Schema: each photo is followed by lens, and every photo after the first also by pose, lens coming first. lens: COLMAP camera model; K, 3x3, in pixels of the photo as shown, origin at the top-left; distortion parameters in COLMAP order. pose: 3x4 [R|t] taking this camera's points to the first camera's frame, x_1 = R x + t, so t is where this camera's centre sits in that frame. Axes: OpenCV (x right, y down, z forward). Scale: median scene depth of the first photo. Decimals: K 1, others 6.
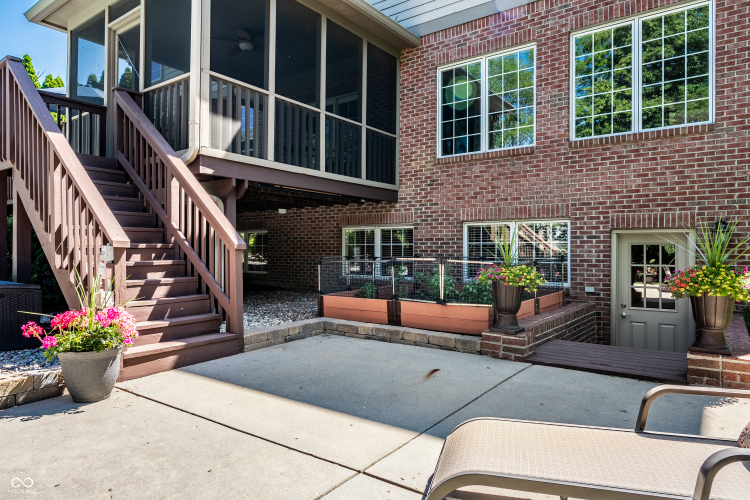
lens RADIAL K [[483.0, 0, 373.8], [0, 483.0, 247.9], [0, 0, 1]] dist [-0.044414, -0.000541]
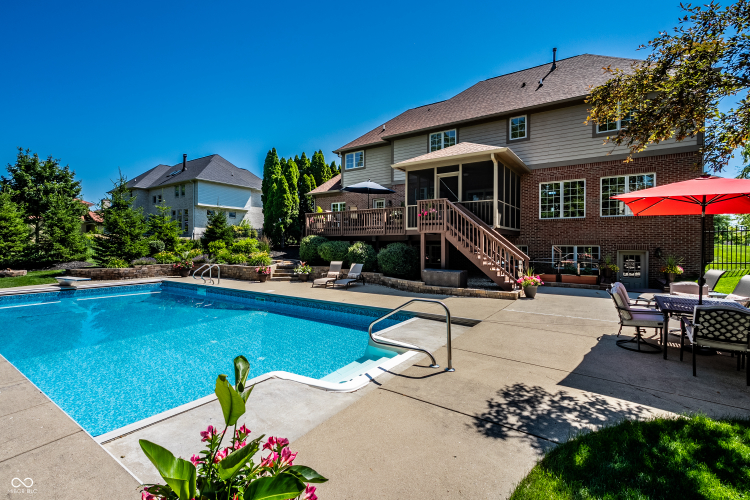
lens RADIAL K [[338.5, 0, 374.8], [0, 338.5, 245.0], [0, 0, 1]] dist [-0.003078, -0.000052]
pose [[0.998669, 0.003273, 0.051466, -0.869848], [-0.004236, 0.999818, 0.018610, -0.080875], [-0.051395, -0.018803, 0.998501, -0.778511]]
